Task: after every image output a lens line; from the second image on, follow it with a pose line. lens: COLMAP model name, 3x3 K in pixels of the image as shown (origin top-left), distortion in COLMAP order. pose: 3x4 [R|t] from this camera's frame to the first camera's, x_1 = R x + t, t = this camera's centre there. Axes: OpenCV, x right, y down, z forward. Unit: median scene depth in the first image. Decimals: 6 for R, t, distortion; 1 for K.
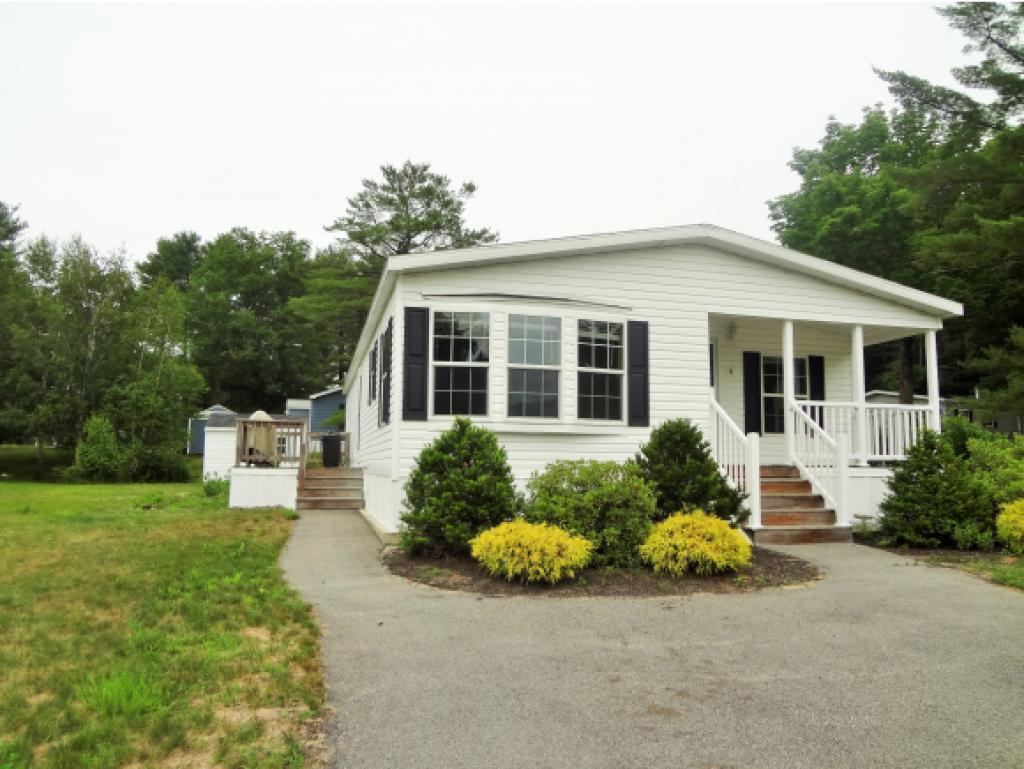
lens RADIAL K [[762.9, 0, 513.7], [0, 762.9, 395.3], [0, 0, 1]] dist [-0.050220, 0.005351]
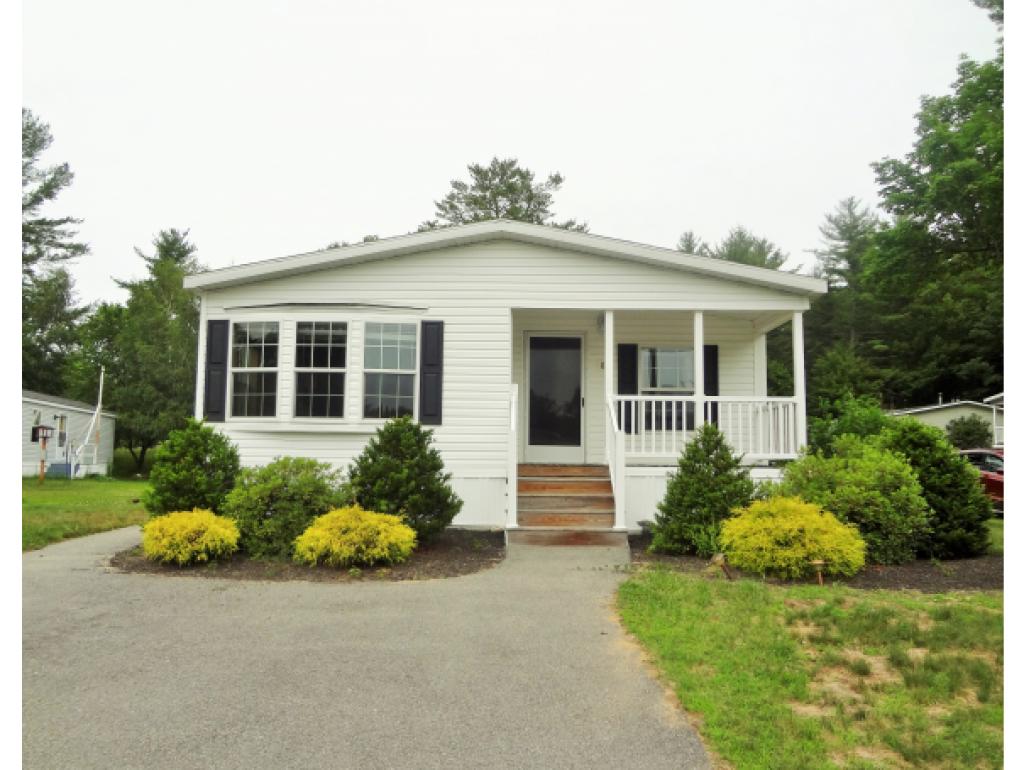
lens RADIAL K [[818.9, 0, 507.2], [0, 818.9, 377.0], [0, 0, 1]] dist [-0.042376, -0.009246]
pose [[0.956539, -0.029204, -0.290138, 0.570613], [0.022664, 0.999408, -0.025877, 0.007590], [0.290722, 0.018176, 0.956635, -0.011472]]
